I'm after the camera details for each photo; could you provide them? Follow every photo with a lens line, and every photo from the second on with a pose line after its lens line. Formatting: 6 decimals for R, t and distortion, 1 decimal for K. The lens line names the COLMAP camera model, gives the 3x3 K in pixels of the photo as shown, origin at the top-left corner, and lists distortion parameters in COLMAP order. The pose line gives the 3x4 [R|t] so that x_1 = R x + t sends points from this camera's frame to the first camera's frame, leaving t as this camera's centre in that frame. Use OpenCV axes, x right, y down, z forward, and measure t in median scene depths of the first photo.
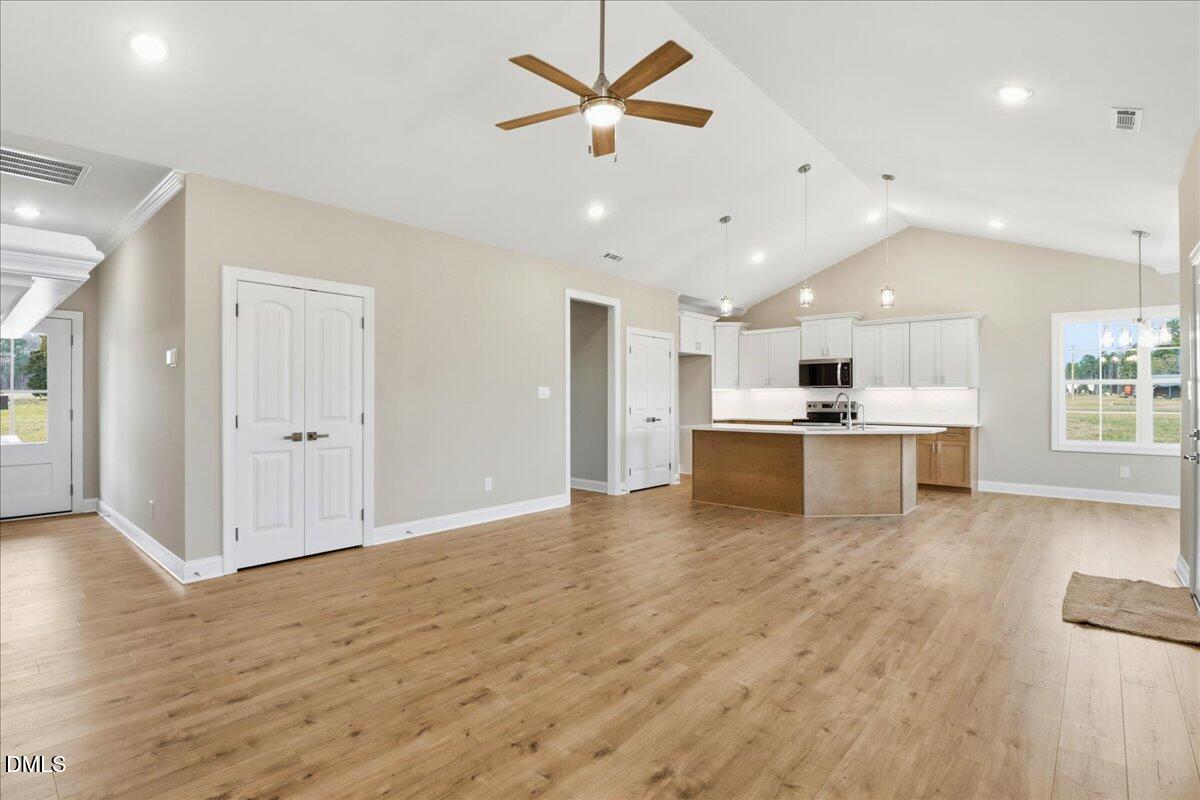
lens RADIAL K [[567.1, 0, 606.5], [0, 567.1, 400.0], [0, 0, 1]] dist [-0.002217, -0.007856]
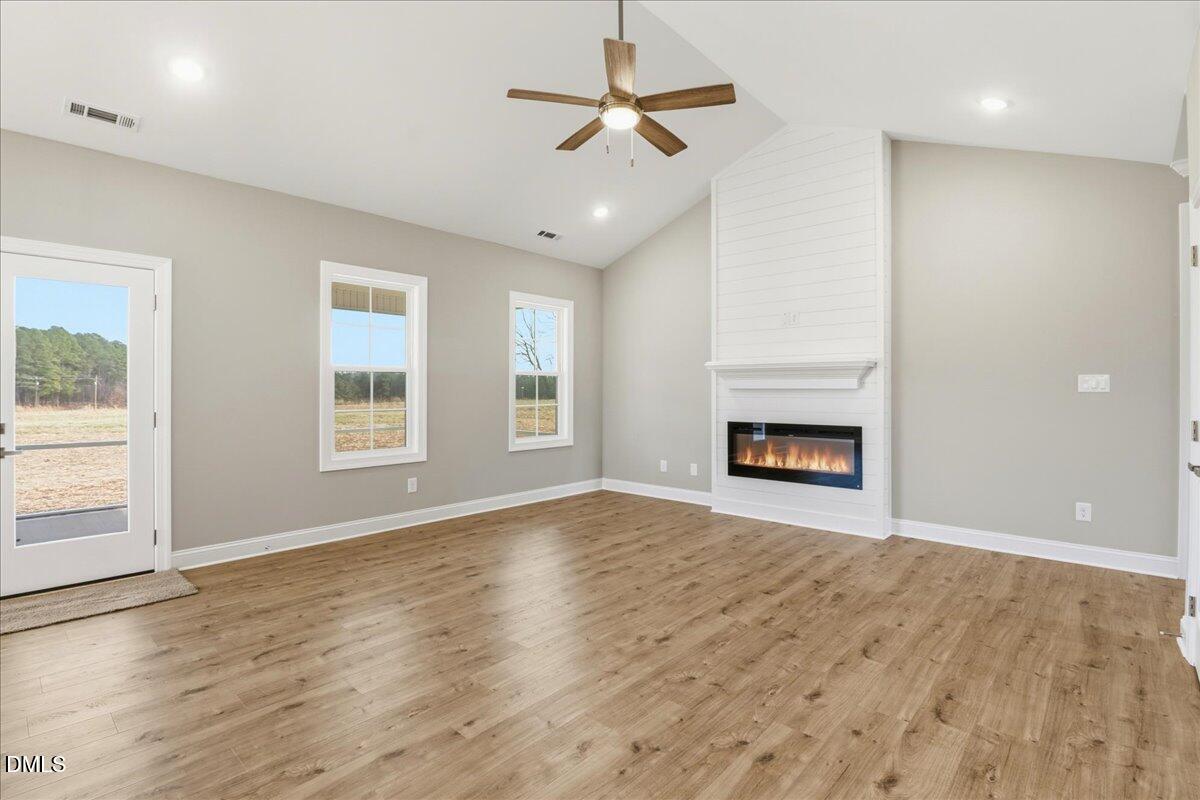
lens RADIAL K [[567.1, 0, 605.6], [0, 567.1, 389.5], [0, 0, 1]] dist [-0.002217, -0.007856]
pose [[-0.999819, -0.003030, 0.018802, 0.000488], [-0.002887, 0.999967, 0.007628, -0.013572], [-0.018824, 0.007573, -0.999794, 1.833909]]
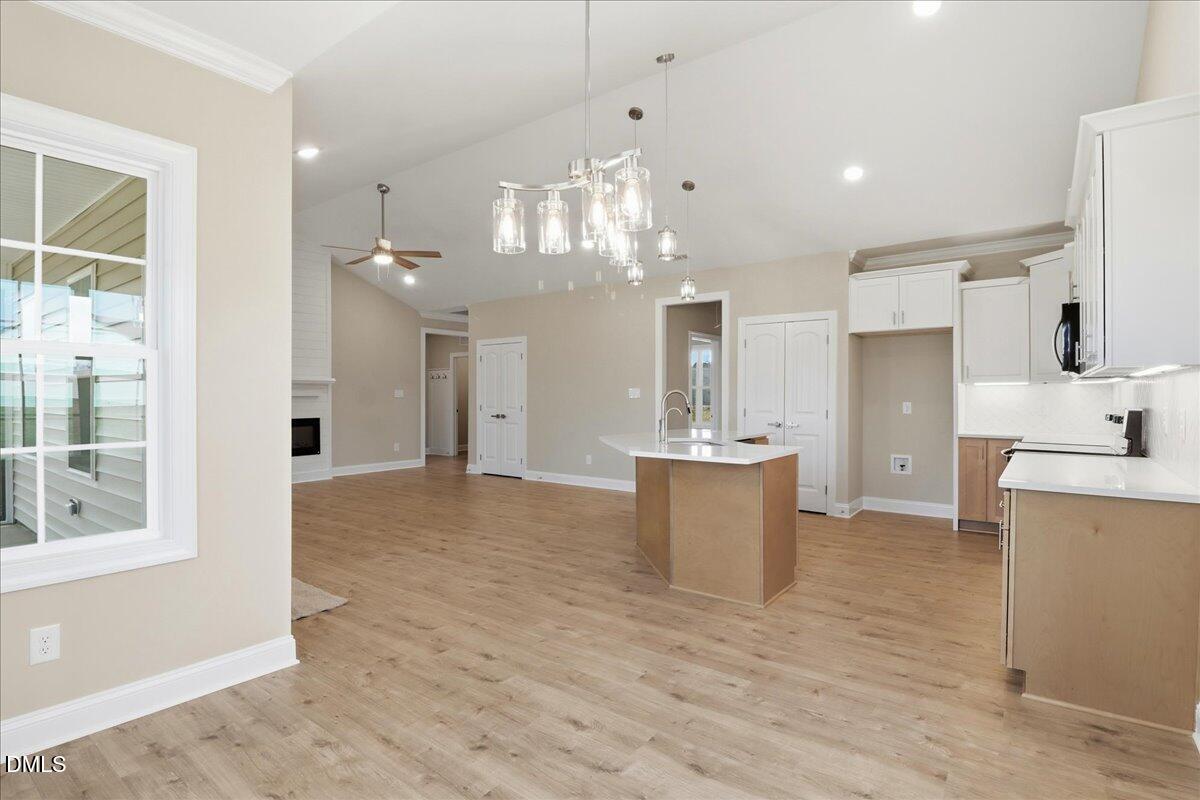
lens RADIAL K [[590.0, 0, 605.2], [0, 590.0, 398.8], [0, 0, 1]] dist [0.003220, -0.001755]
pose [[0.071977, 0.007558, -0.997378, 1.953086], [-0.001384, 0.999971, 0.007478, -0.018286], [0.997405, 0.000843, 0.071985, 1.482400]]
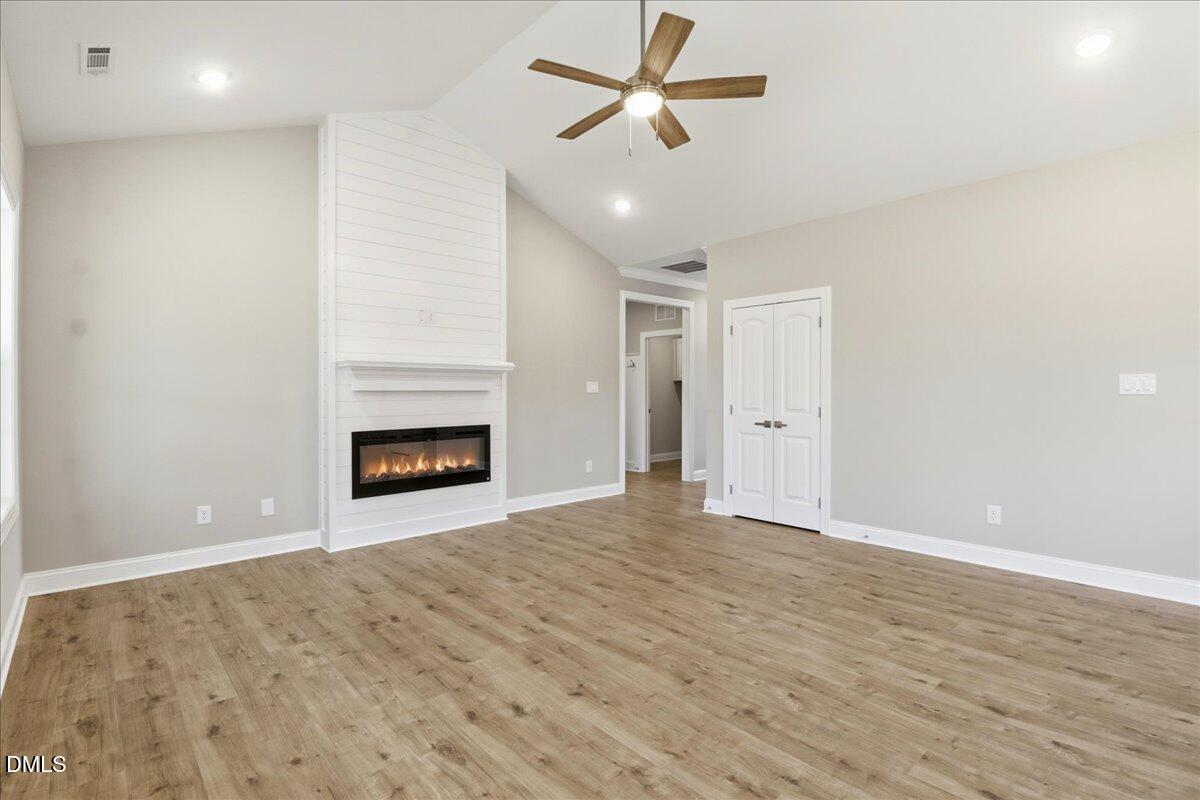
lens RADIAL K [[567.1, 0, 601.3], [0, 567.1, 389.4], [0, 0, 1]] dist [-0.002217, -0.007856]
pose [[-0.112627, -0.003698, -0.993630, 0.880446], [-0.006359, 0.999975, -0.003001, -0.006270], [0.993617, 0.005980, -0.112648, 0.932539]]
